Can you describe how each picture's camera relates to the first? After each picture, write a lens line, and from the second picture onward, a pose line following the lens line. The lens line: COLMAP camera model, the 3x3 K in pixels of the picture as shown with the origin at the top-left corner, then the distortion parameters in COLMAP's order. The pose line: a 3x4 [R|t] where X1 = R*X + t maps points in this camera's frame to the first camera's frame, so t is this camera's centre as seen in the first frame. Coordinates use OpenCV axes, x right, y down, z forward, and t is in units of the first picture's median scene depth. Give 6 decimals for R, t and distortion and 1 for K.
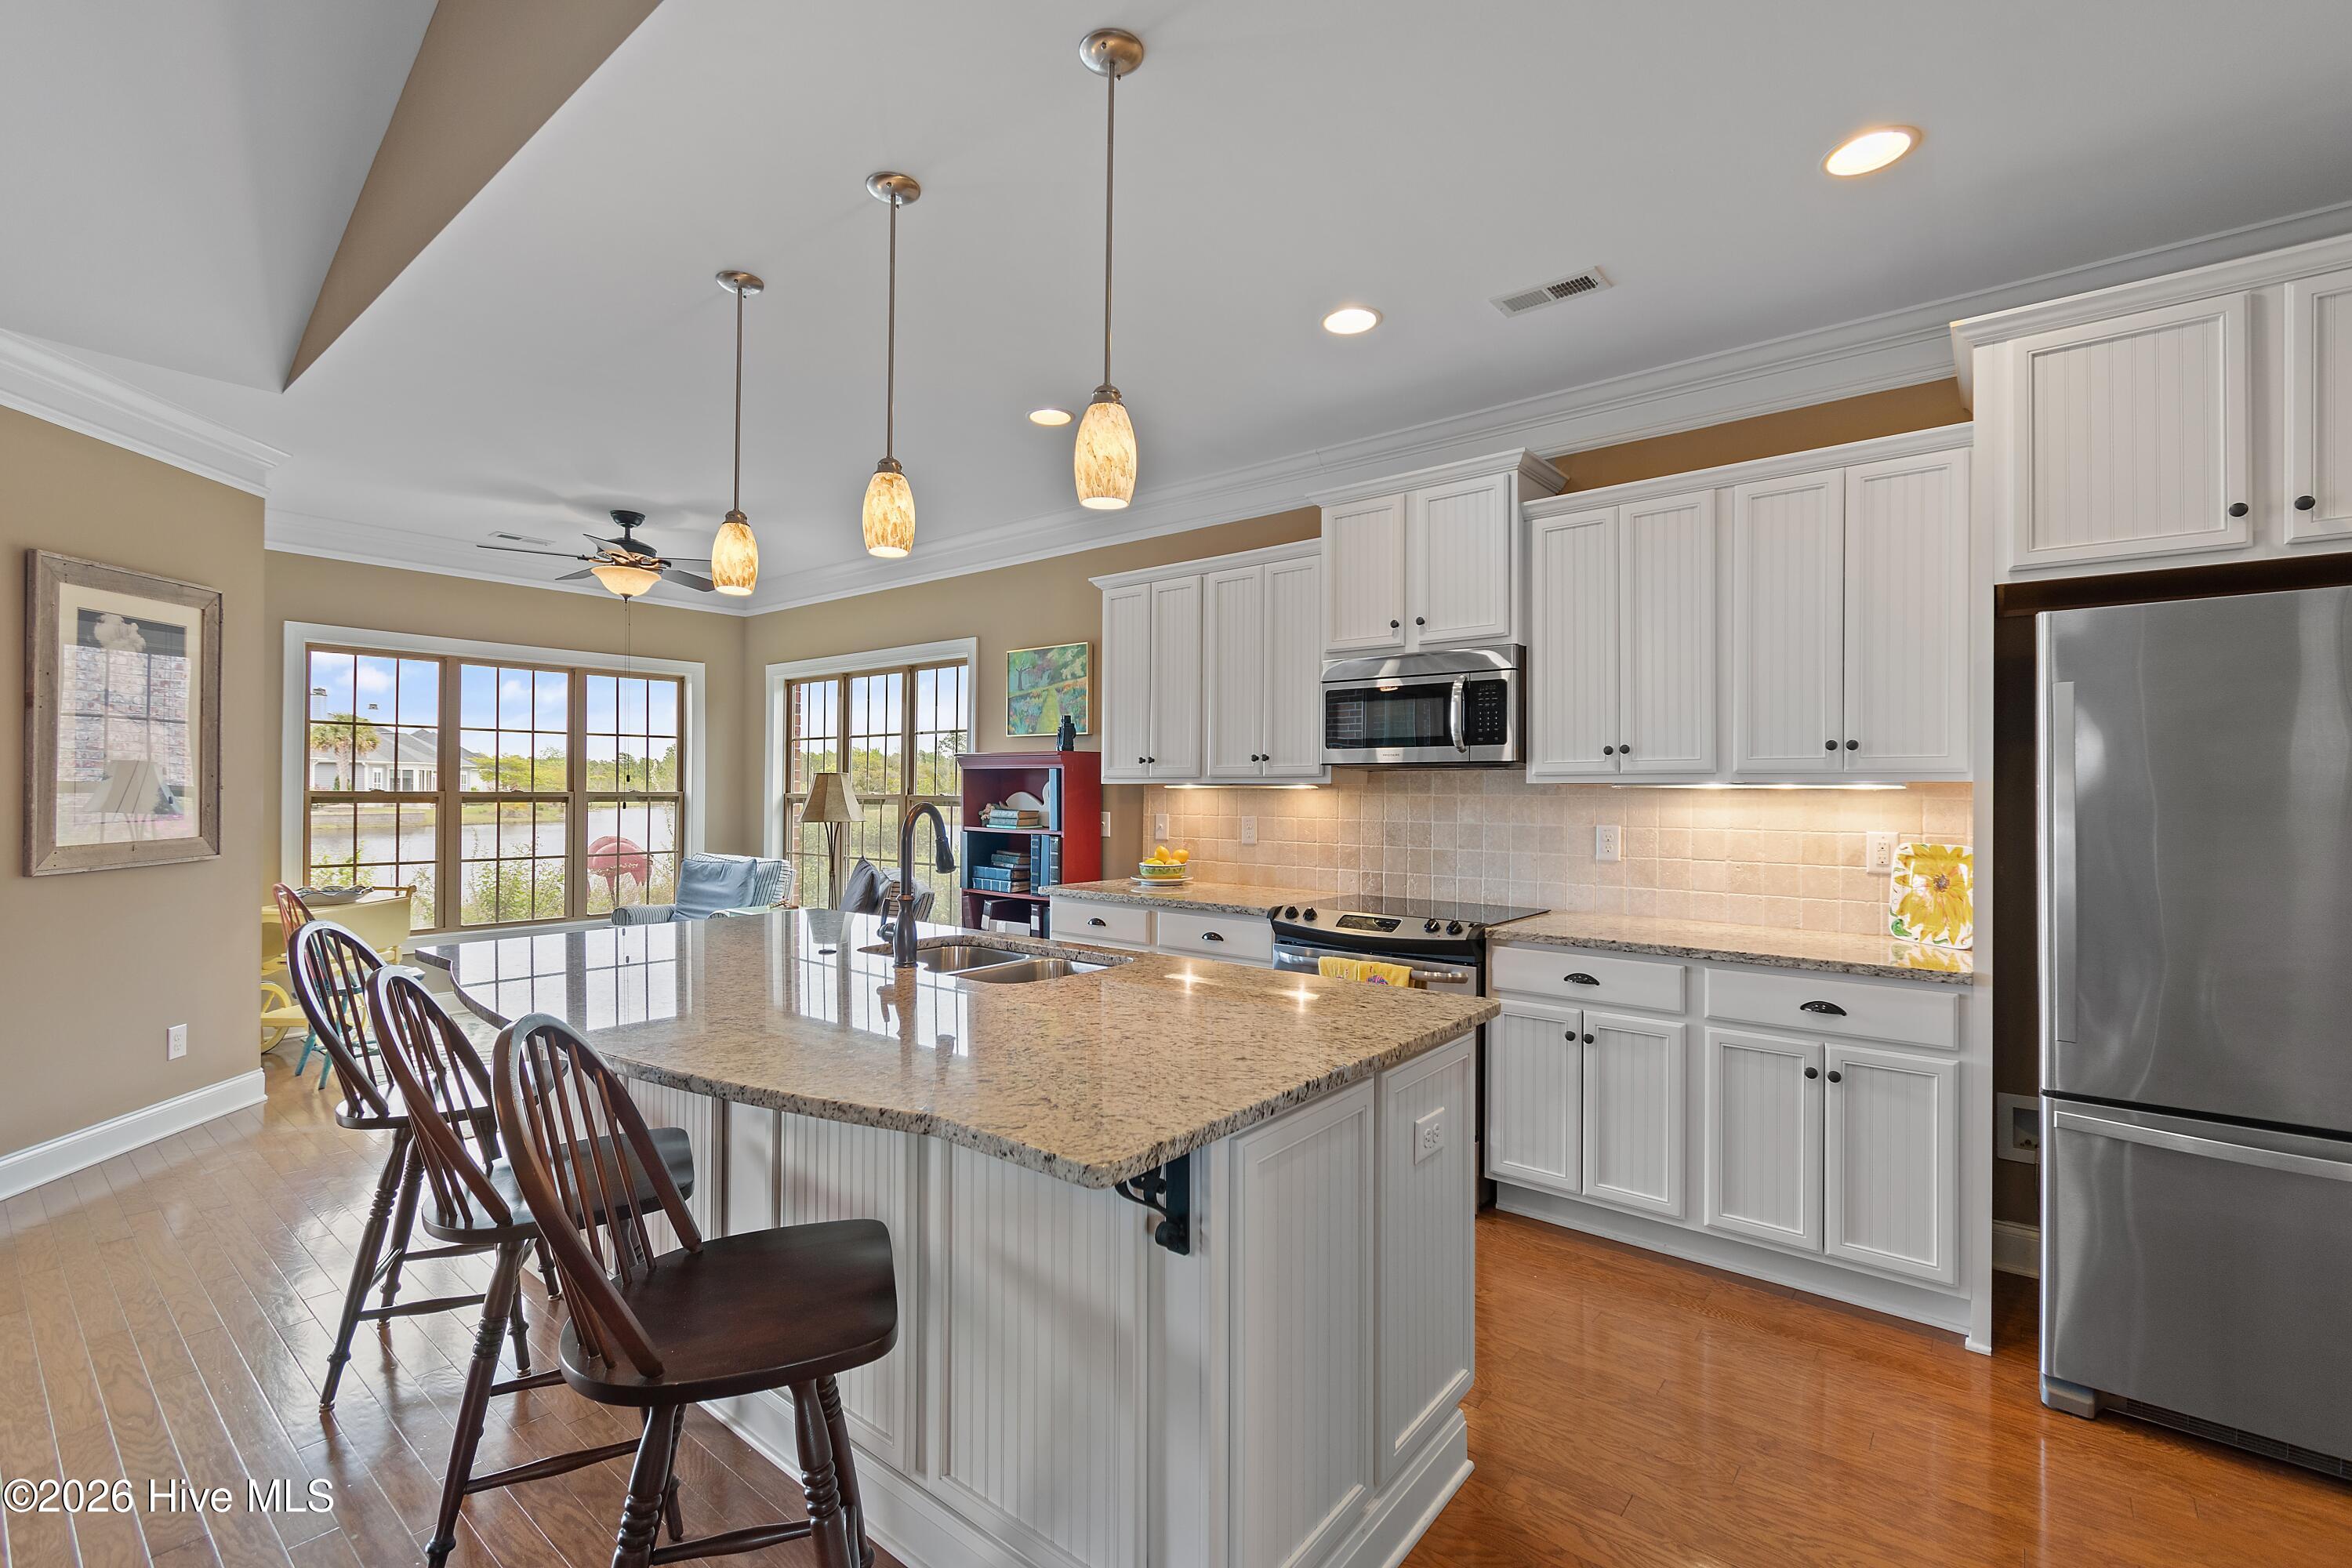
lens RADIAL K [[1037.6, 0, 1170.9], [0, 1037.6, 782.7], [0, 0, 1]] dist [0.007161, -0.002936]
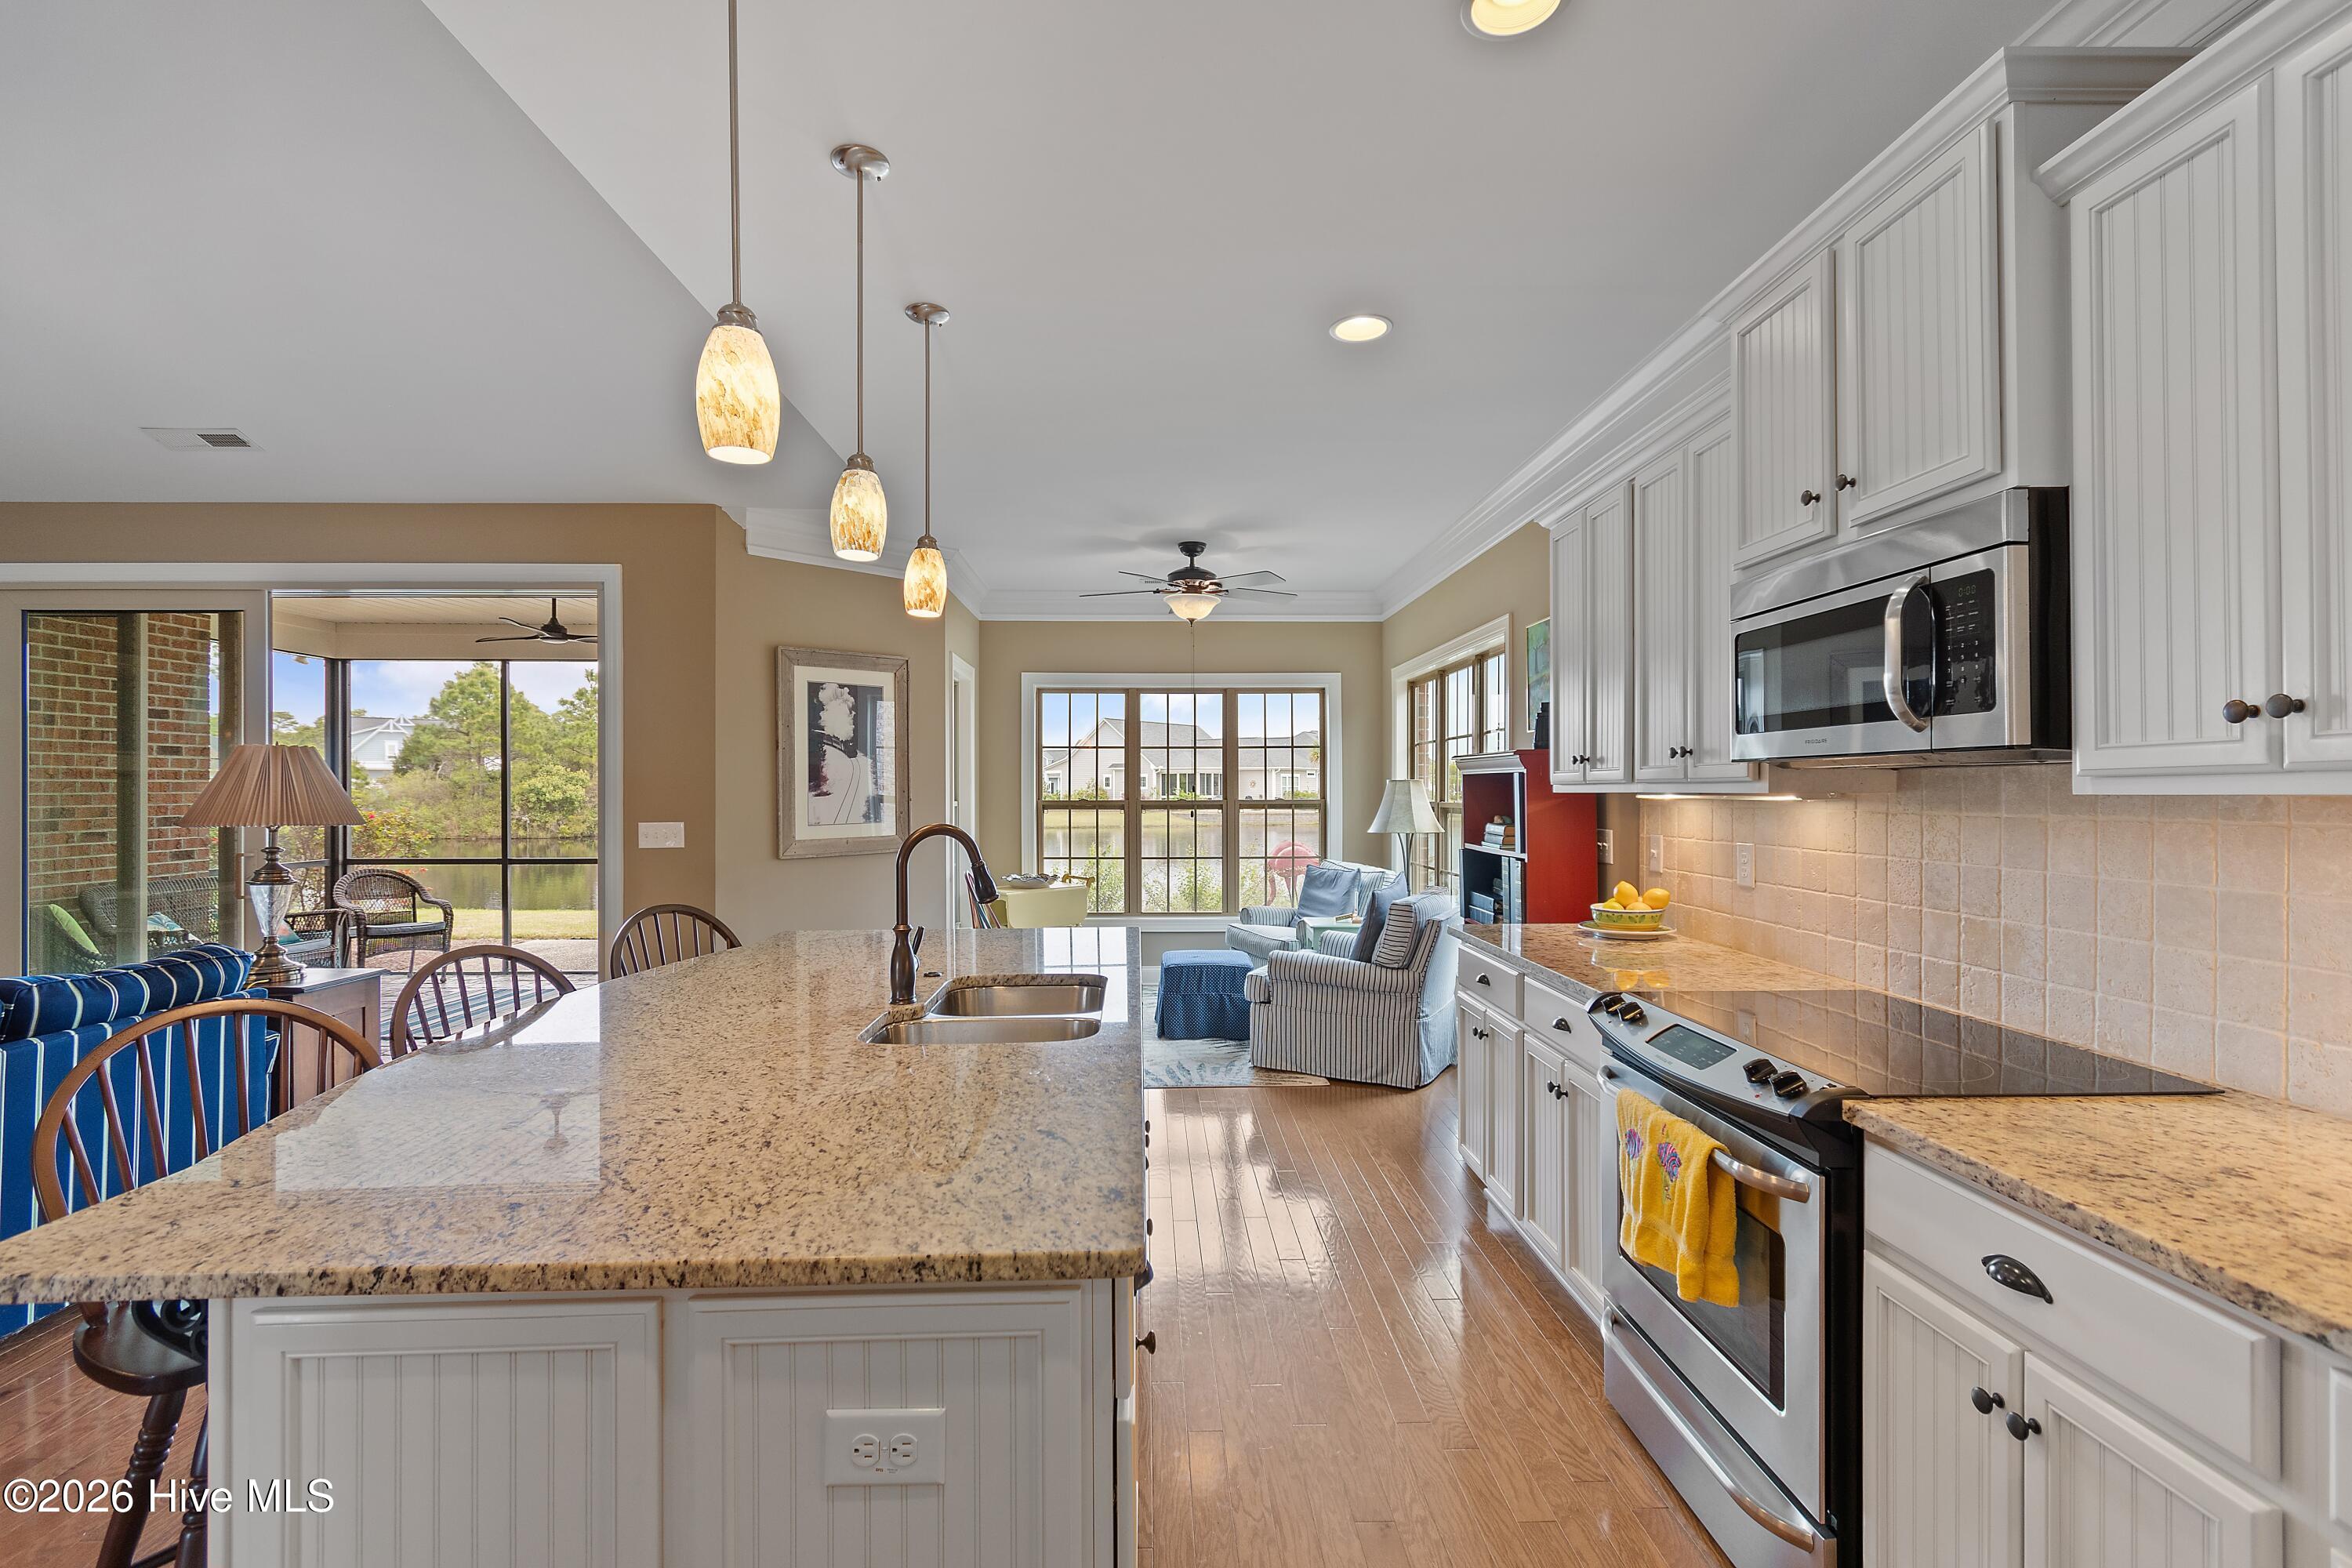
lens RADIAL K [[1037.6, 0, 1172.3], [0, 1037.6, 789.2], [0, 0, 1]] dist [0.007161, -0.002936]
pose [[0.657319, -0.007349, -0.753577, 0.348079], [0.010345, 0.999946, -0.000728, -0.004221], [0.753542, -0.007317, 0.657360, 0.340481]]
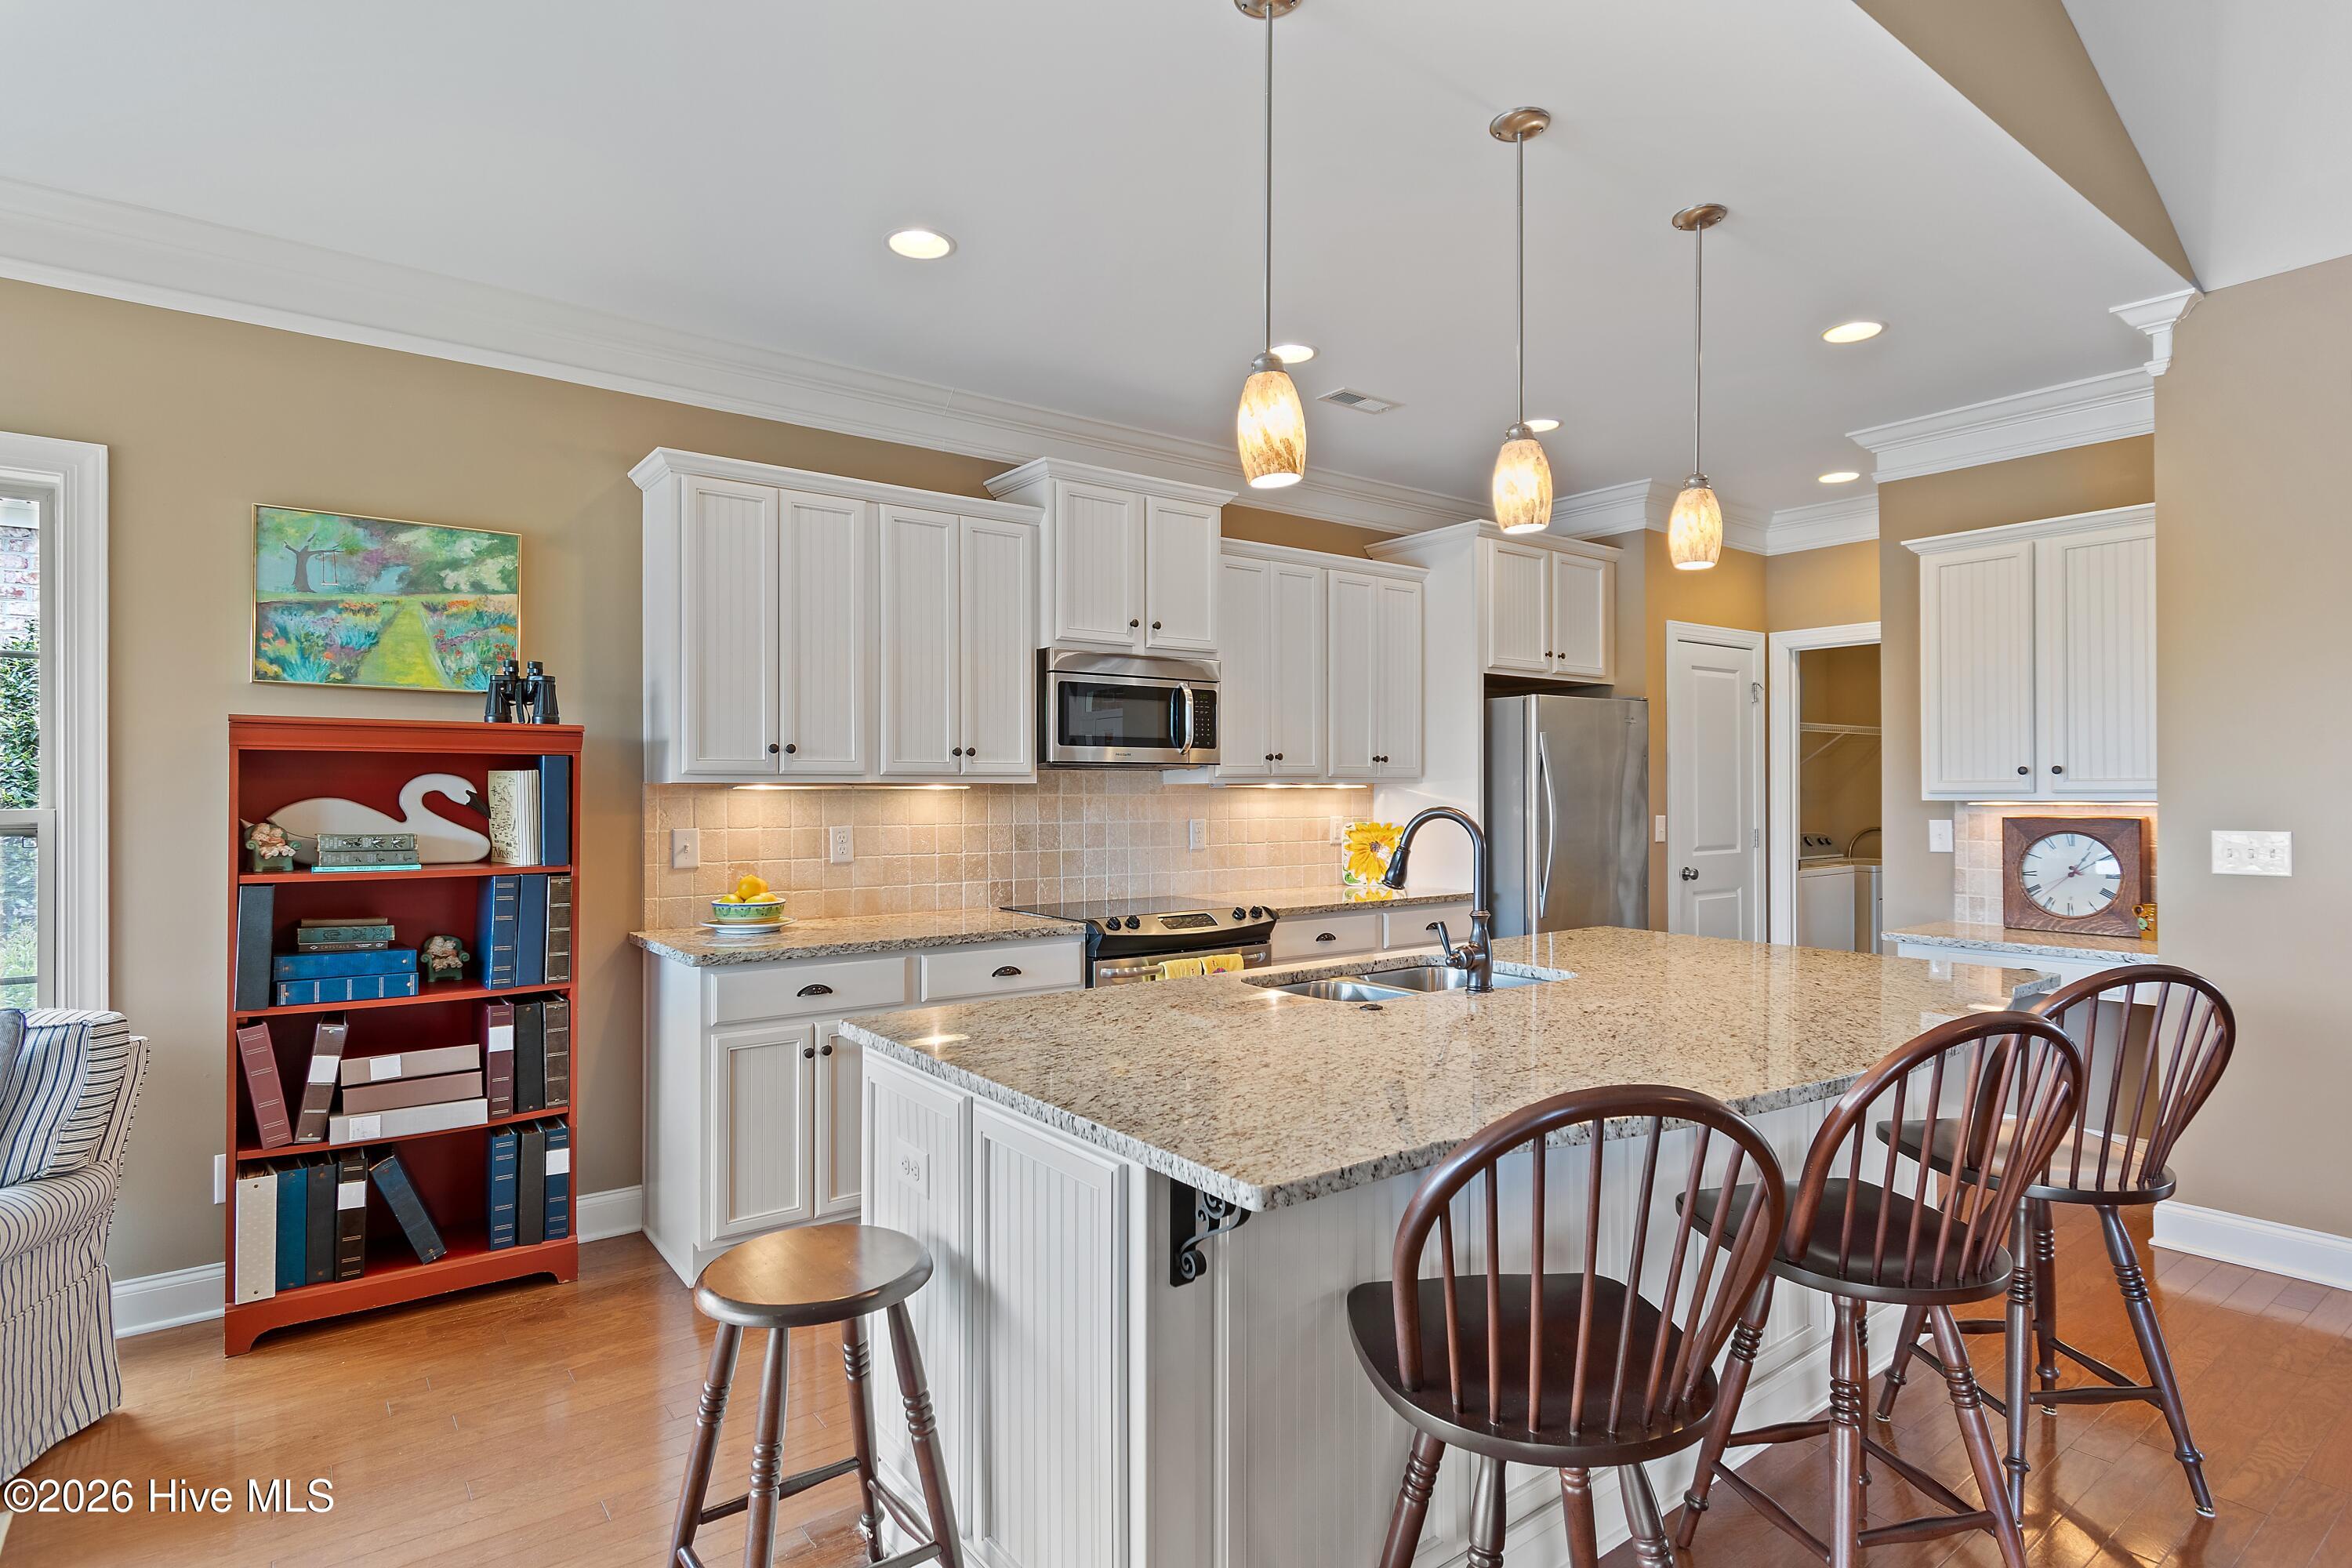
lens RADIAL K [[1201.7, 0, 1171.0], [0, 1201.7, 787.0], [0, 0, 1]] dist [-0.006170, 0.002597]
pose [[0.237808, -0.001172, 0.971312, -0.762720], [-0.002430, 0.999995, 0.001802, 0.001775], [-0.971309, -0.002789, 0.237804, 0.589888]]
